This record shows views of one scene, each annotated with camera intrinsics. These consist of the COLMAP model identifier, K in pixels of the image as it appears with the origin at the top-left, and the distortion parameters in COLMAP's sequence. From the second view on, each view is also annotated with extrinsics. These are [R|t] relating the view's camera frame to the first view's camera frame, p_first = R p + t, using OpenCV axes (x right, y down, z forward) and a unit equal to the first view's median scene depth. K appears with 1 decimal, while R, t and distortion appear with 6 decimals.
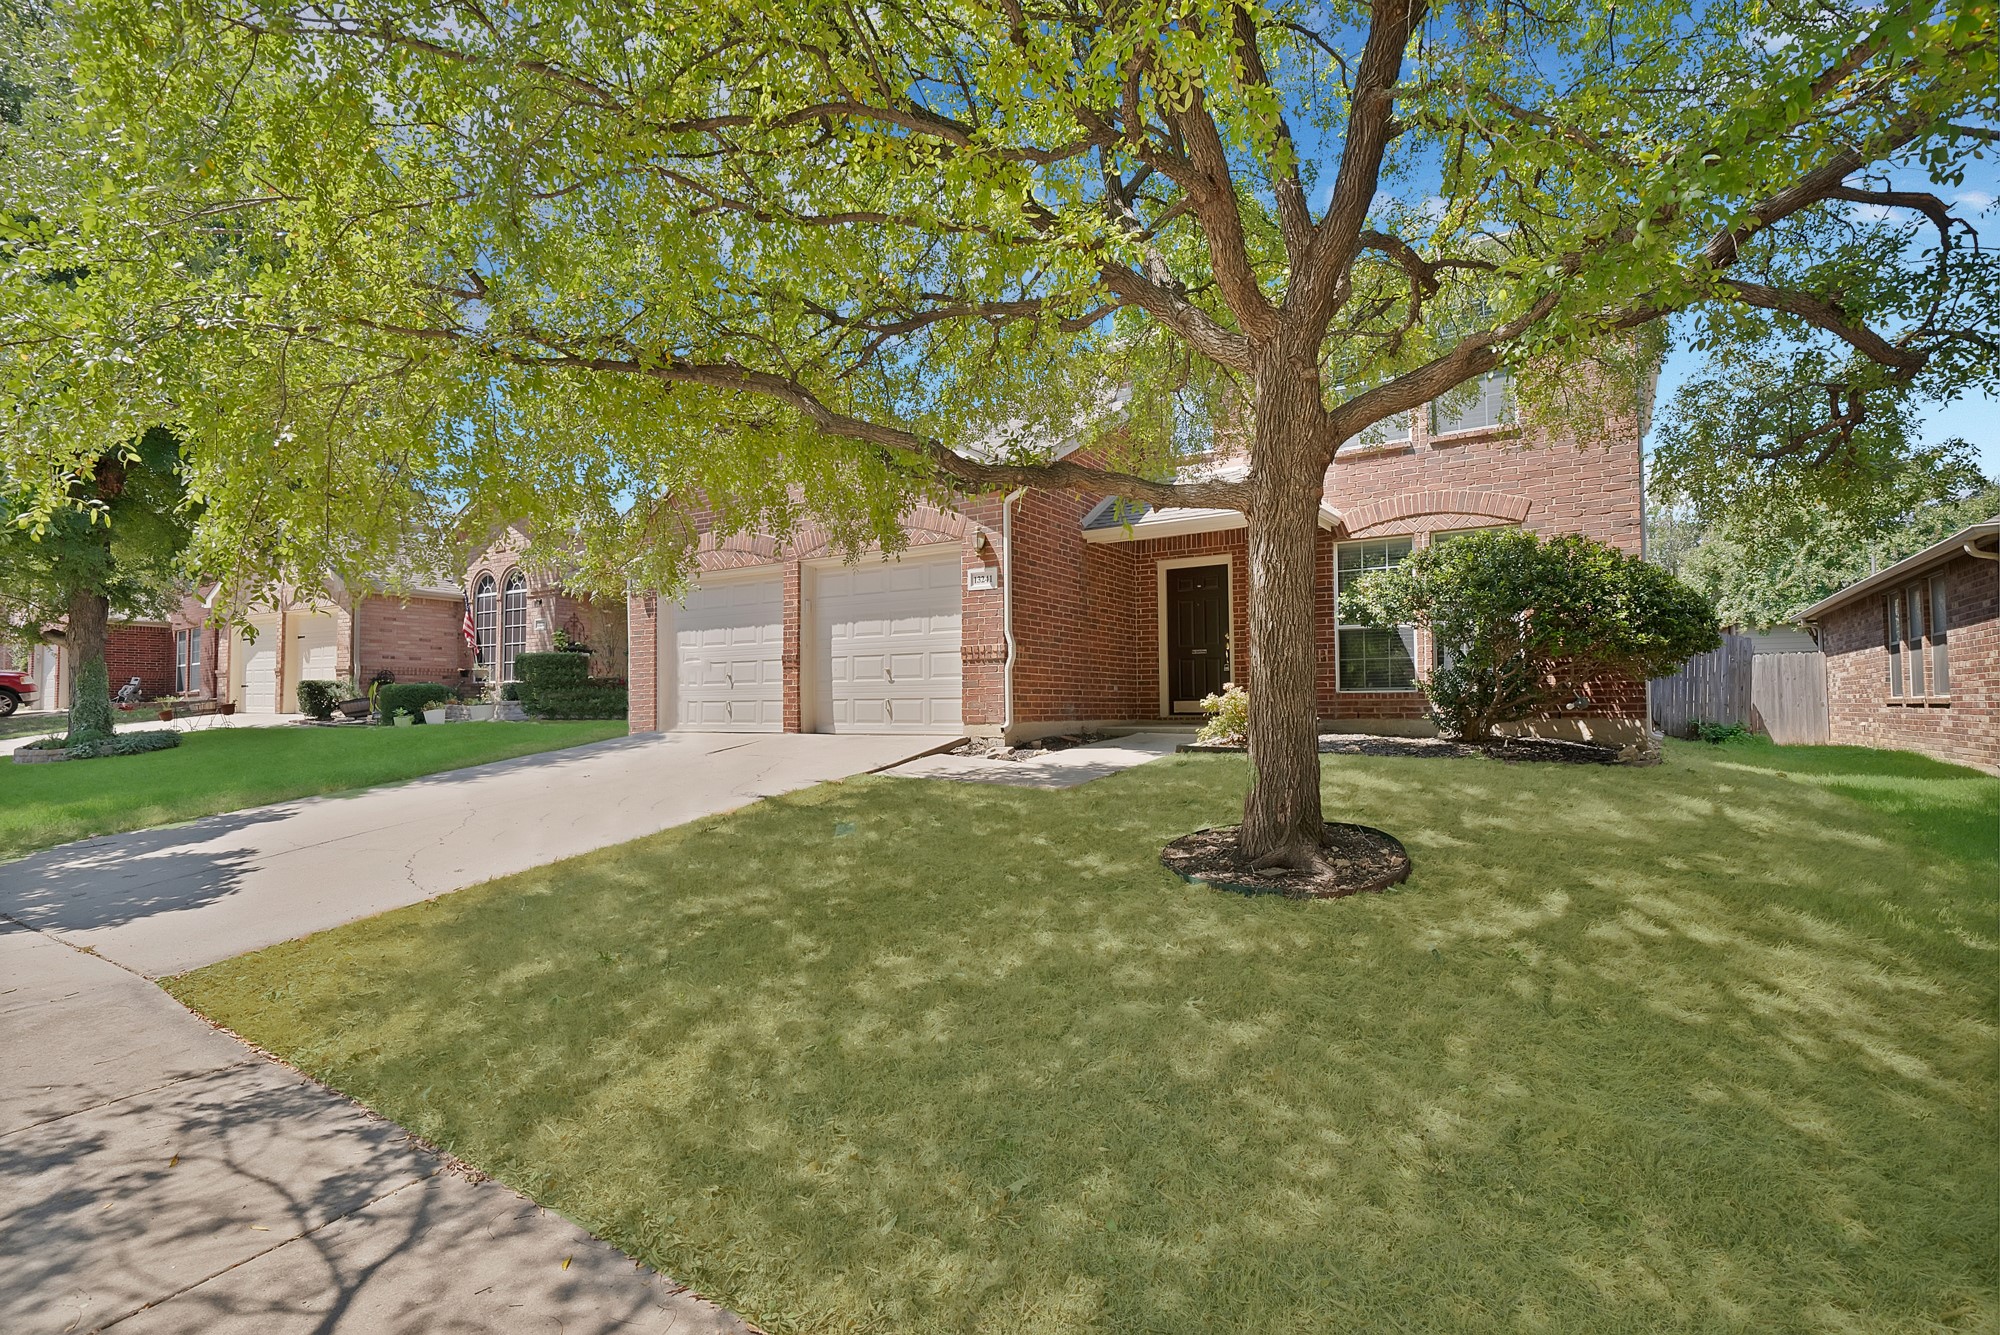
lens RADIAL K [[920.5, 0, 1000.0], [0, 920.5, 667.5], [0, 0, 1]] dist [0.002187, 0.000566]
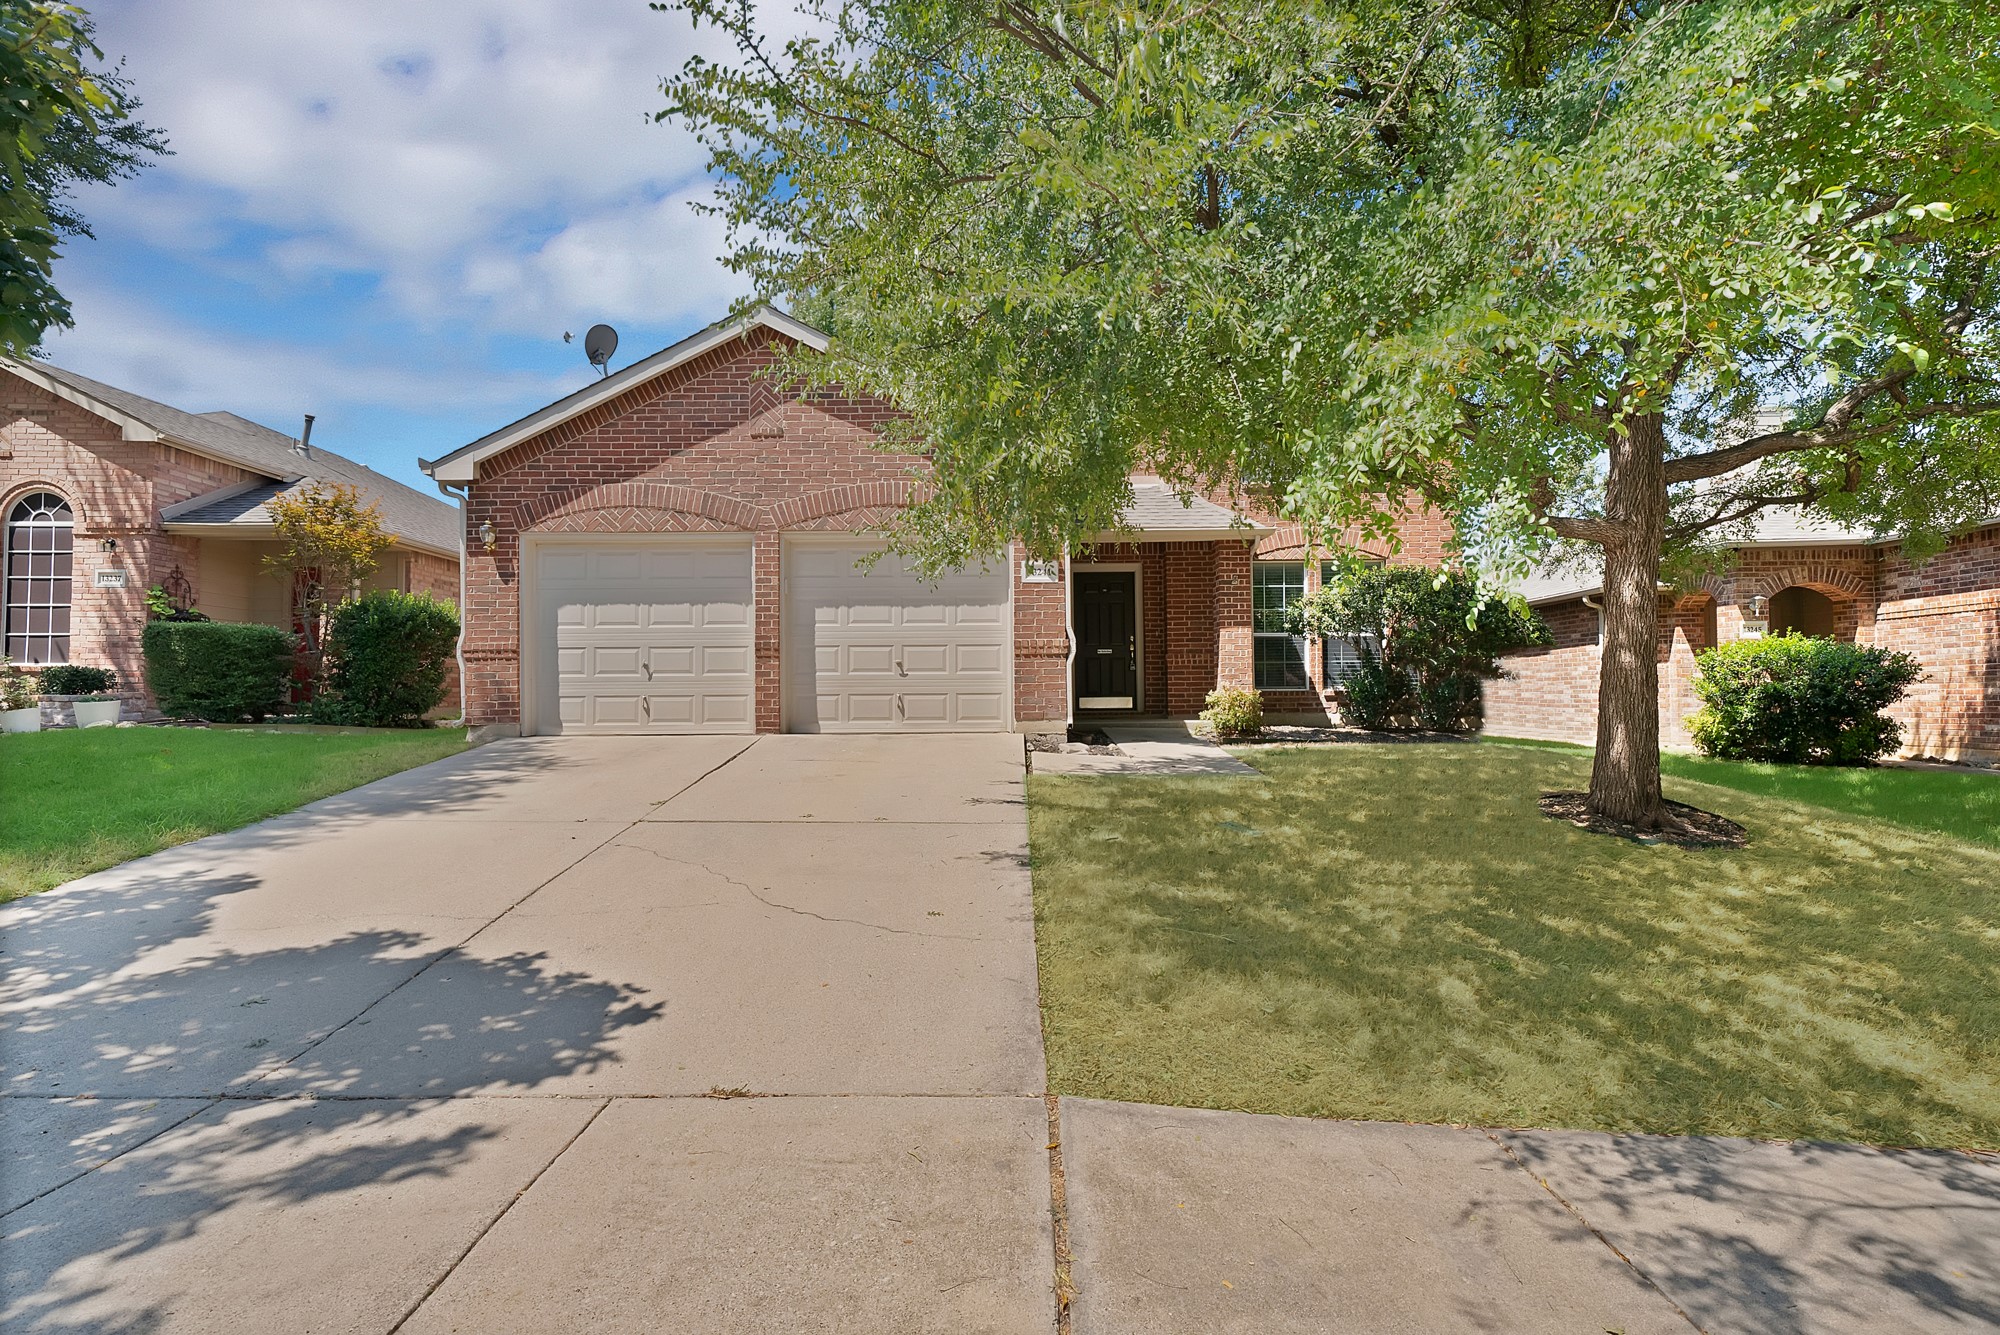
lens RADIAL K [[927.8, 0, 1000.0], [0, 927.8, 667.5], [0, 0, 1]] dist [0.000706, 0.009636]
pose [[0.850254, 0.020114, 0.525989, -0.576510], [-0.022136, 0.999752, -0.002447, 0.008800], [-0.525908, -0.009563, 0.850488, 0.187005]]
